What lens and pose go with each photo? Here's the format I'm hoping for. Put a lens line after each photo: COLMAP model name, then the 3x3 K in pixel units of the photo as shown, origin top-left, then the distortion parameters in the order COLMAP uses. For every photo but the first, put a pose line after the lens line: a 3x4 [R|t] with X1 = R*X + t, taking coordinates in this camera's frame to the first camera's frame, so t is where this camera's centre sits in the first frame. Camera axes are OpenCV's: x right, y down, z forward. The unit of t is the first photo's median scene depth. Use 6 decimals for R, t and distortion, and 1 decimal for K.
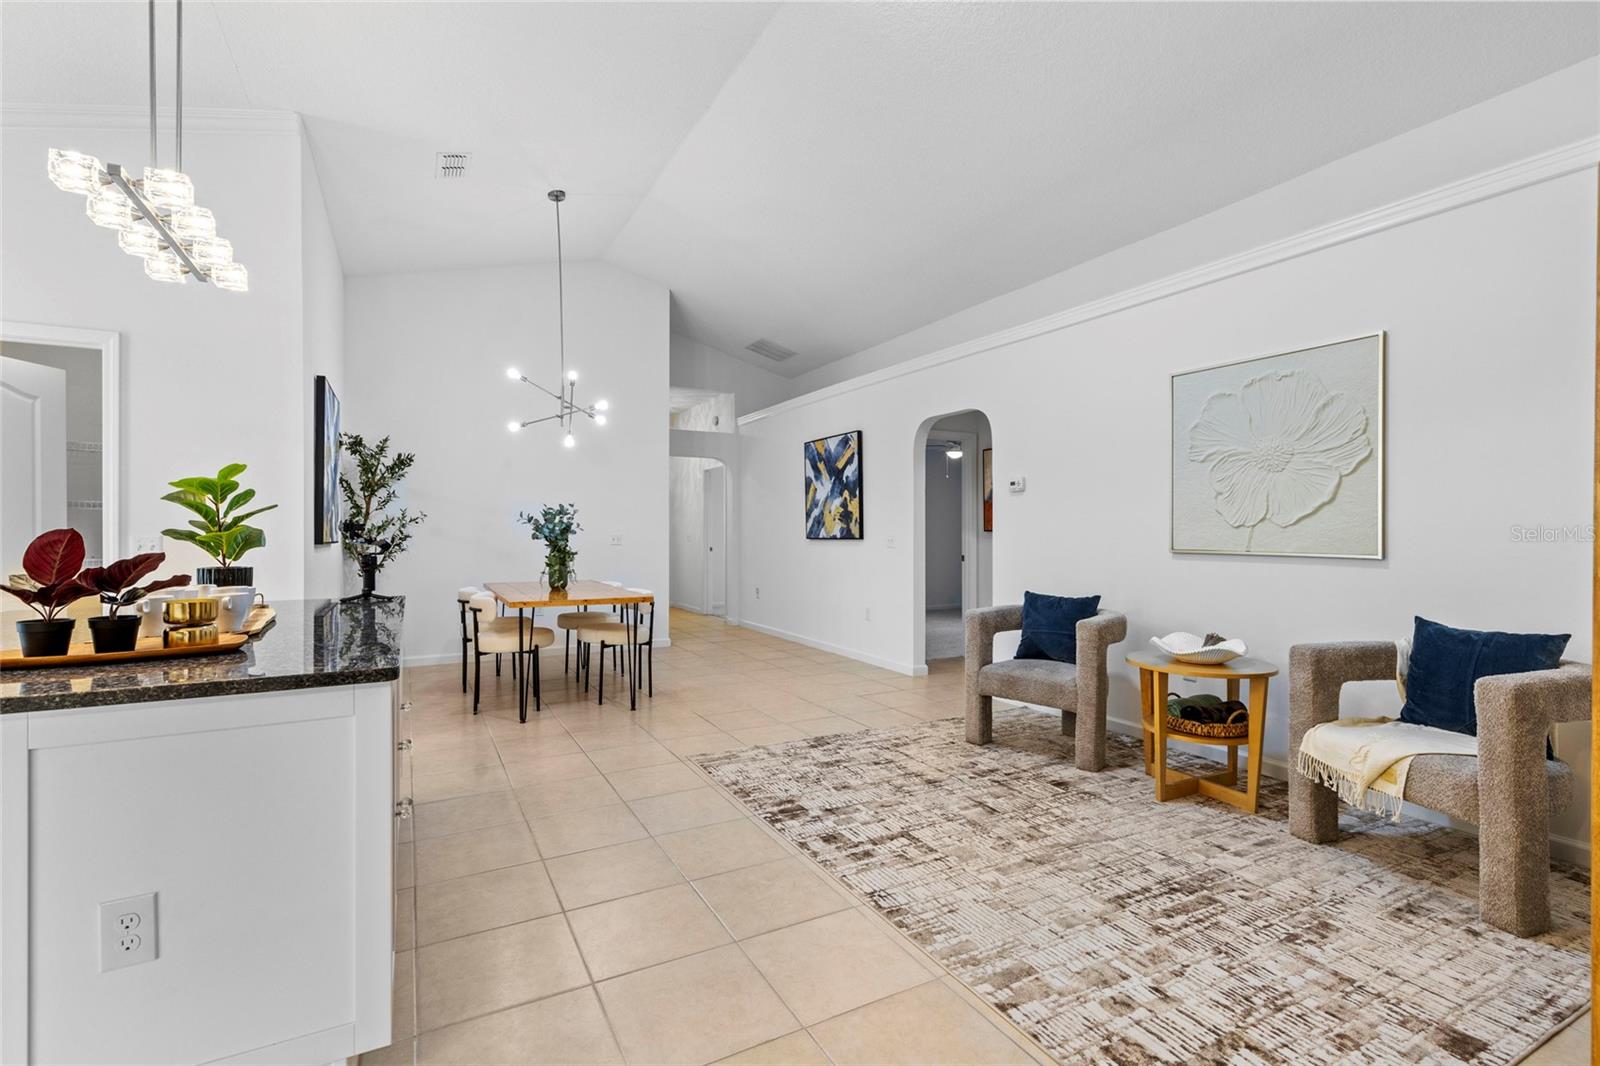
lens RADIAL K [[722.7, 0, 798.1], [0, 722.7, 532.6], [0, 0, 1]] dist [0.003276, 0.000092]
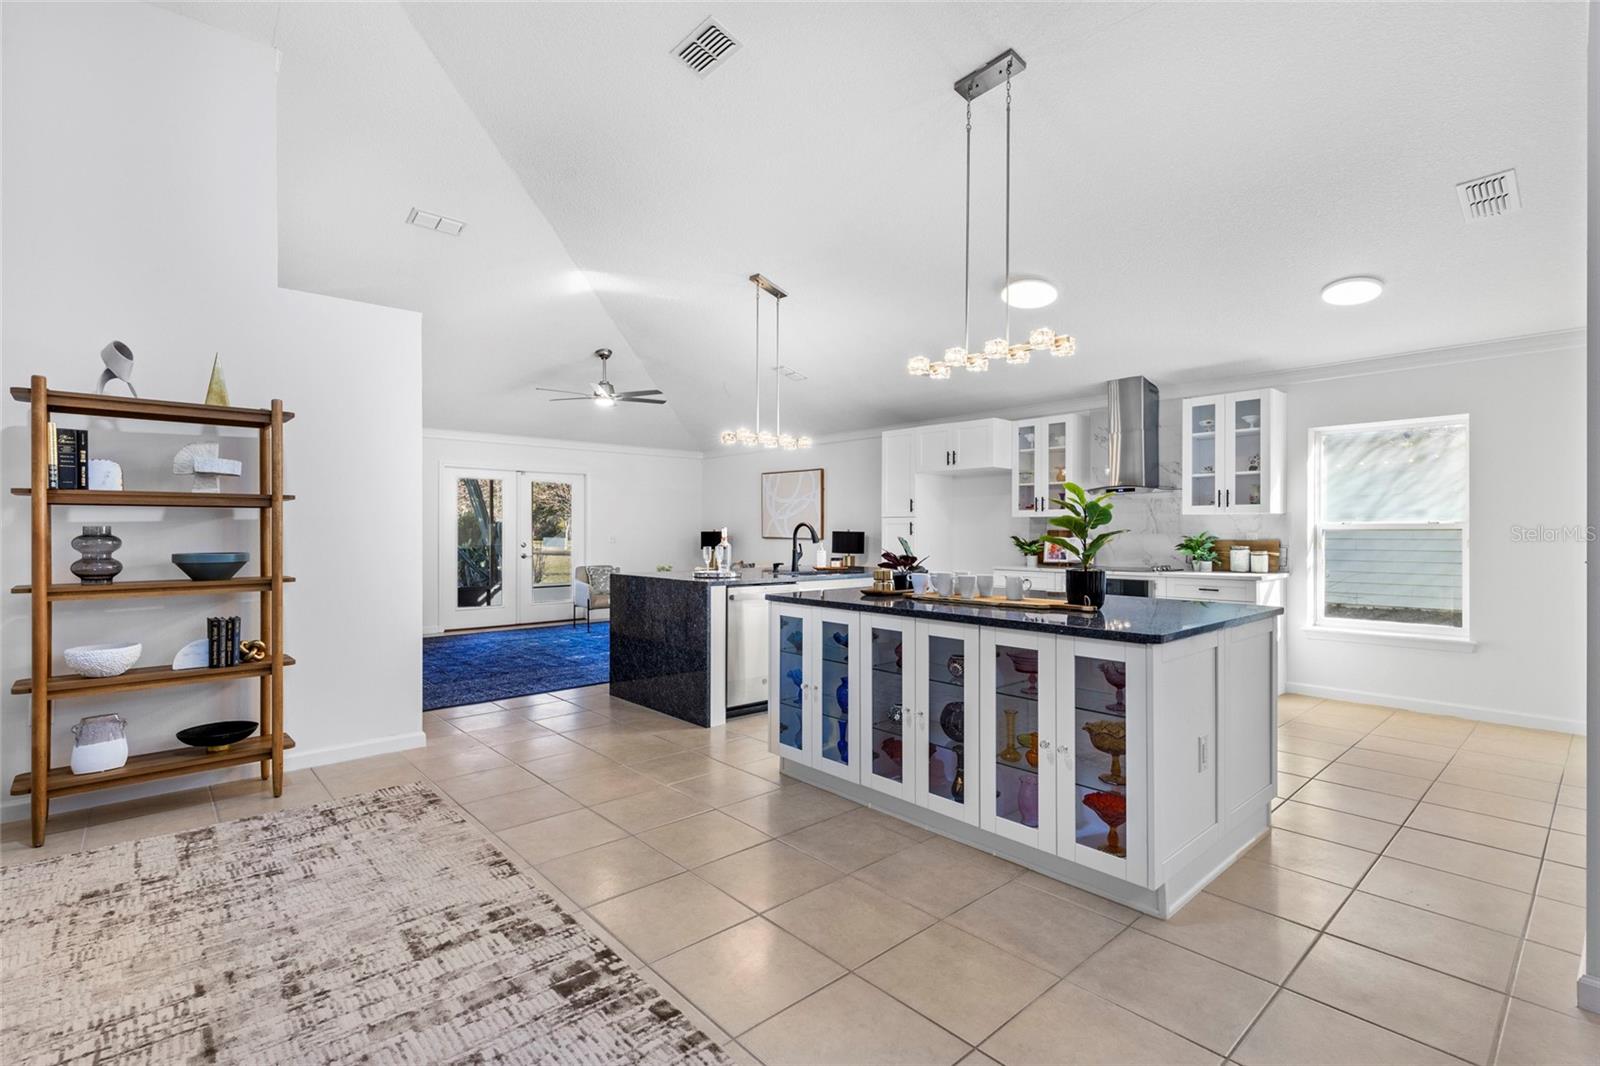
lens RADIAL K [[722.7, 0, 810.3], [0, 722.7, 533.1], [0, 0, 1]] dist [0.003276, 0.000092]
pose [[-0.968990, -0.000646, -0.247101, -0.029941], [-0.001504, 0.999993, 0.003283, -0.009428], [0.247097, 0.003553, -0.968984, 1.000149]]
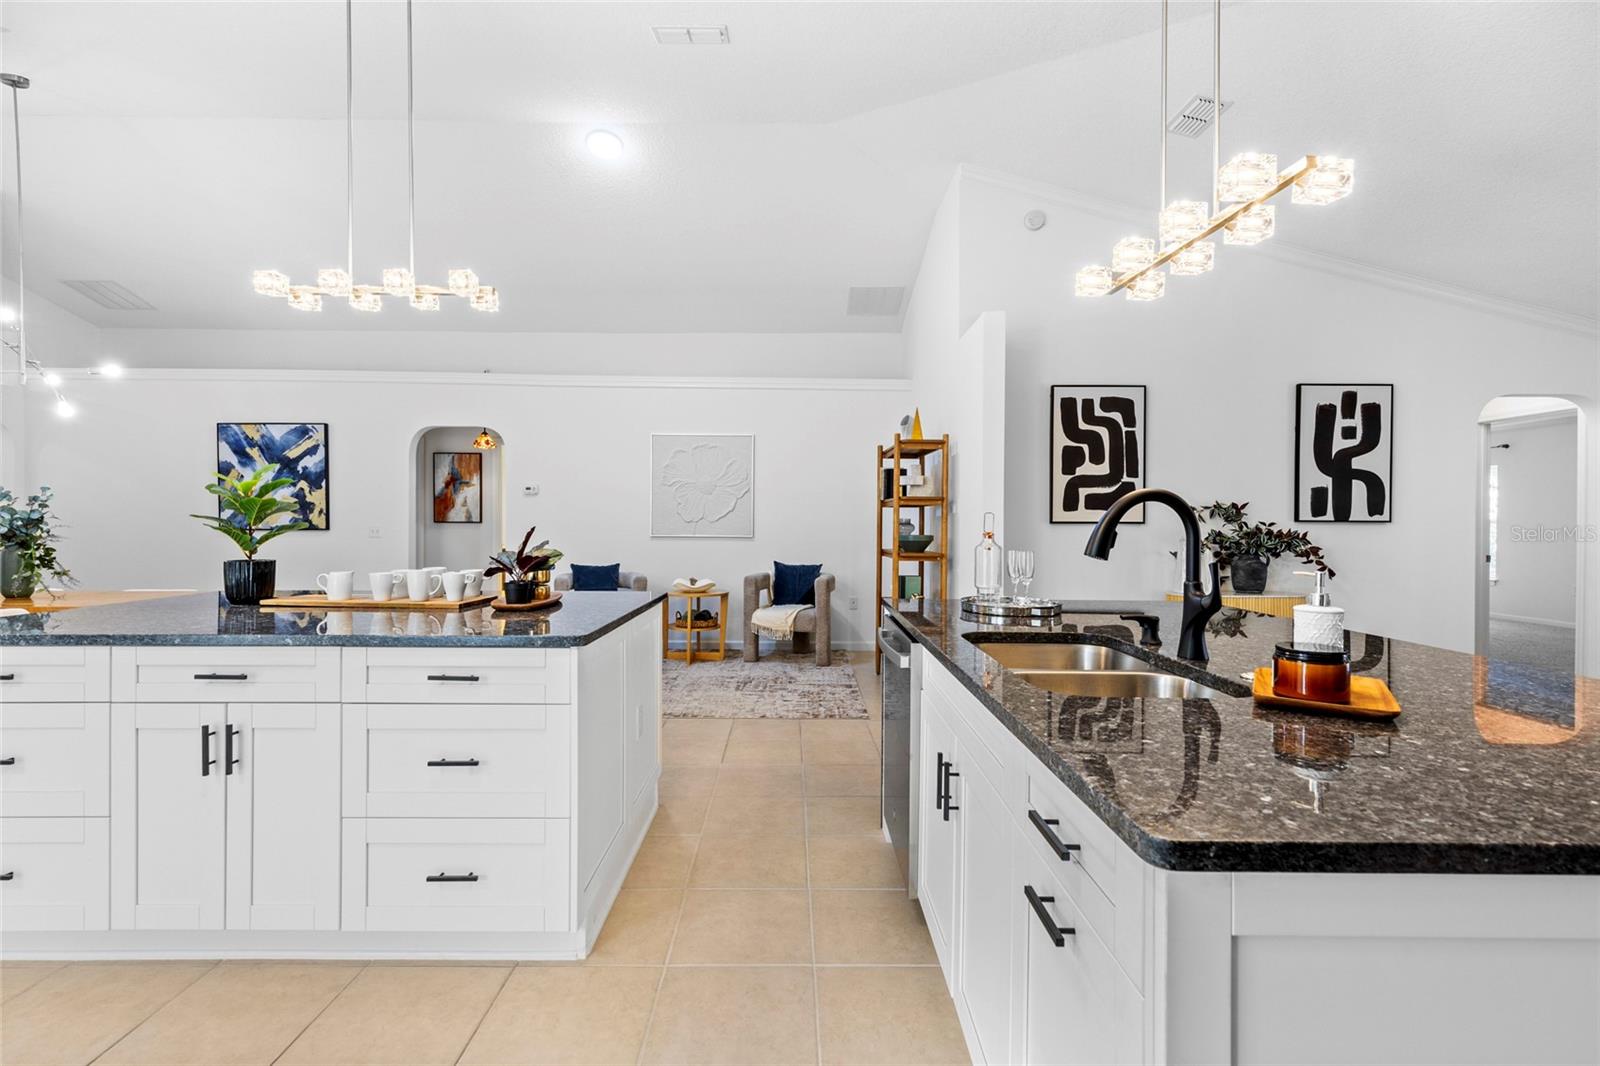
lens RADIAL K [[722.7, 0, 802.7], [0, 722.7, 529.0], [0, 0, 1]] dist [0.003276, 0.000092]
pose [[0.464596, -0.005664, 0.885505, -0.785202], [-0.004572, 0.999951, 0.008795, -0.006419], [-0.885511, -0.008134, 0.464548, -0.111611]]
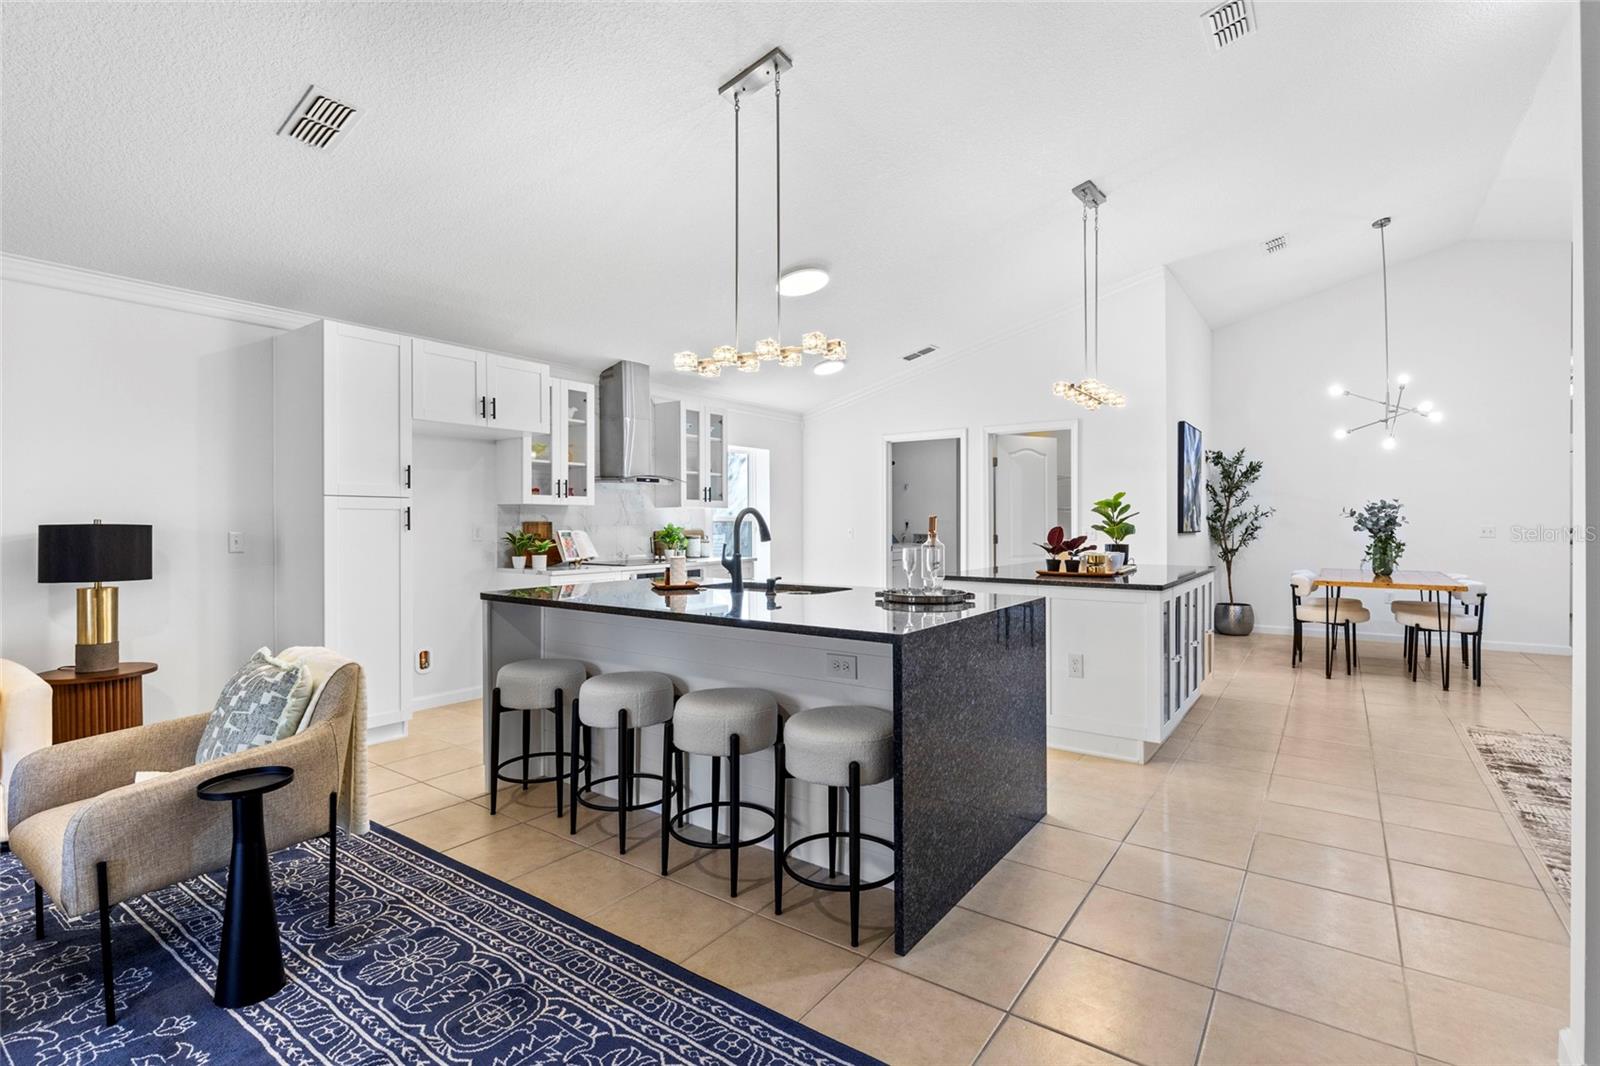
lens RADIAL K [[761.8, 0, 804.2], [0, 761.8, 526.4], [0, 0, 1]] dist [0.000831, -0.000047]
pose [[0.446826, 0.003961, -0.894612, 0.393306], [0.002575, 0.999980, 0.005714, -0.008567], [0.894617, -0.004857, 0.446807, -0.396488]]
